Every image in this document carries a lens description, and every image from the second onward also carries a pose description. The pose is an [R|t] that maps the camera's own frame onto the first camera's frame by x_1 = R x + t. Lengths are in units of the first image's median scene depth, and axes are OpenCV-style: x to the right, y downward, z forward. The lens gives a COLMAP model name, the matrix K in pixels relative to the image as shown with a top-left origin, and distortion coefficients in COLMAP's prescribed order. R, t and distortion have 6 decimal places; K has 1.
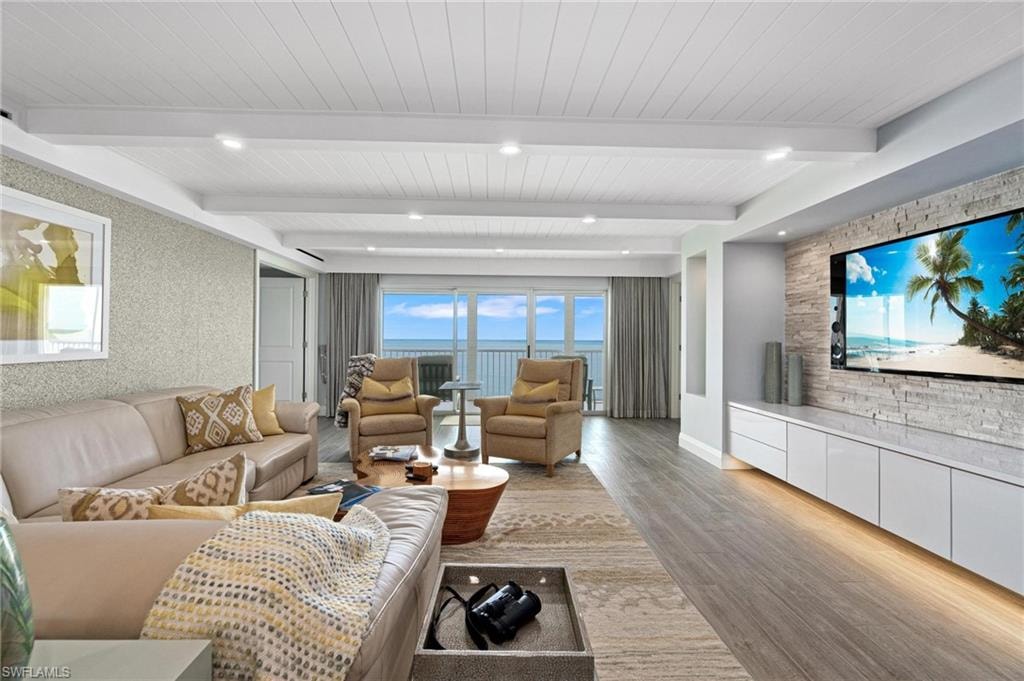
lens RADIAL K [[443.2, 0, 504.1], [0, 443.2, 337.9], [0, 0, 1]] dist [-0.002273, -0.000165]
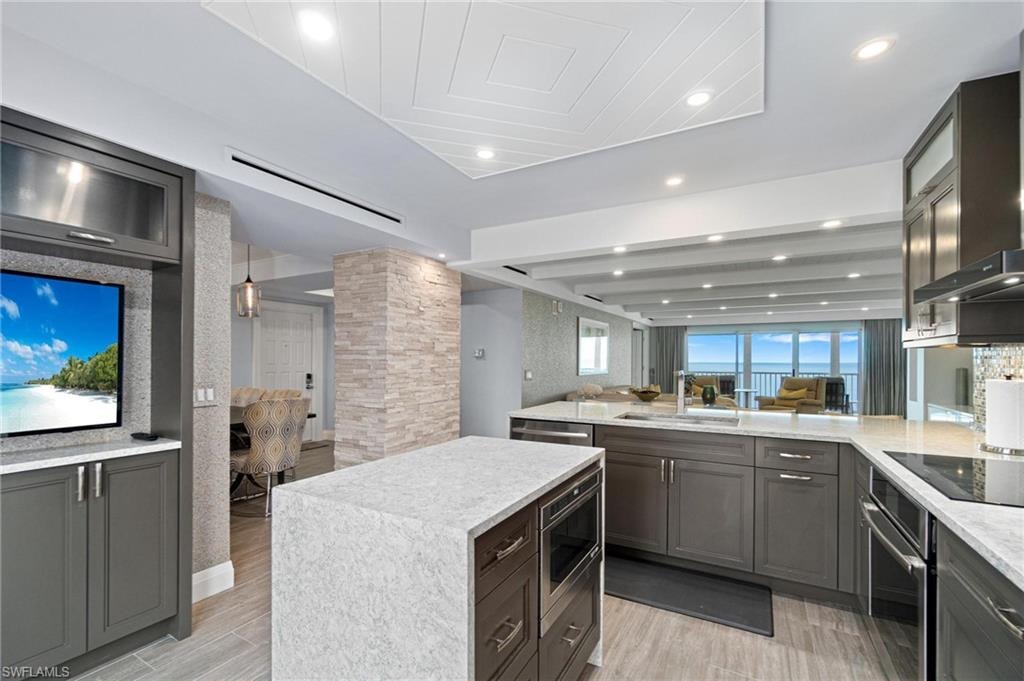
lens RADIAL K [[444.9, 0, 510.0], [0, 444.9, 360.3], [0, 0, 1]] dist [-0.001040, -0.000011]
pose [[0.855220, -0.004214, -0.518248, 0.028353], [0.004306, 0.999990, -0.001025, -0.026133], [0.518248, -0.001355, 0.855230, -1.289731]]
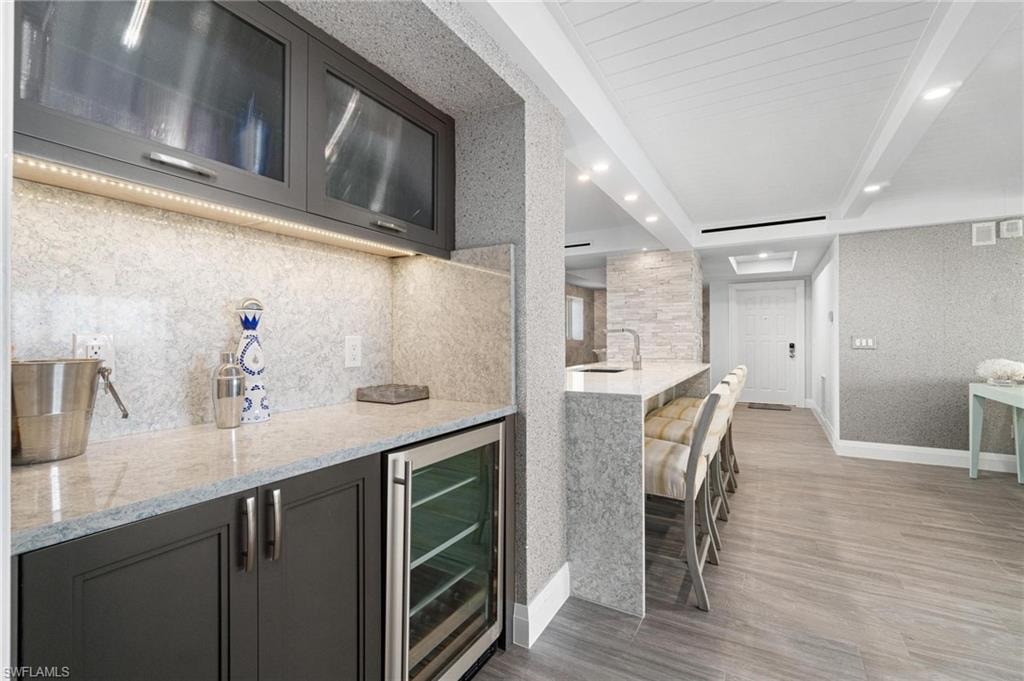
lens RADIAL K [[455.1, 0, 498.3], [0, 455.1, 338.2], [0, 0, 1]] dist [0.000983, 0.000792]
pose [[-0.535973, -0.009368, -0.844183, 0.729777], [0.001649, 0.999925, -0.012144, 0.020463], [0.844233, -0.007901, -0.535918, -0.231612]]
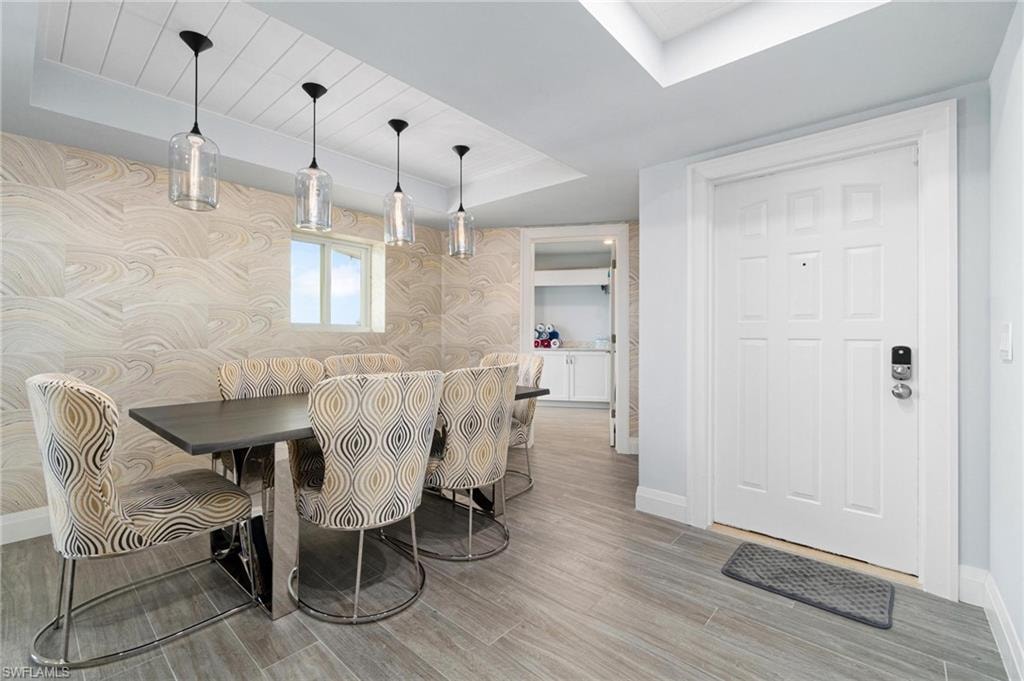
lens RADIAL K [[439.1, 0, 515.3], [0, 439.1, 328.3], [0, 0, 1]] dist [-0.001809, -0.000248]
pose [[-0.680915, -0.012584, -0.732254, -0.868010], [-0.002641, 0.999888, -0.014727, 0.008003], [0.732358, -0.008094, -0.680872, -0.197748]]
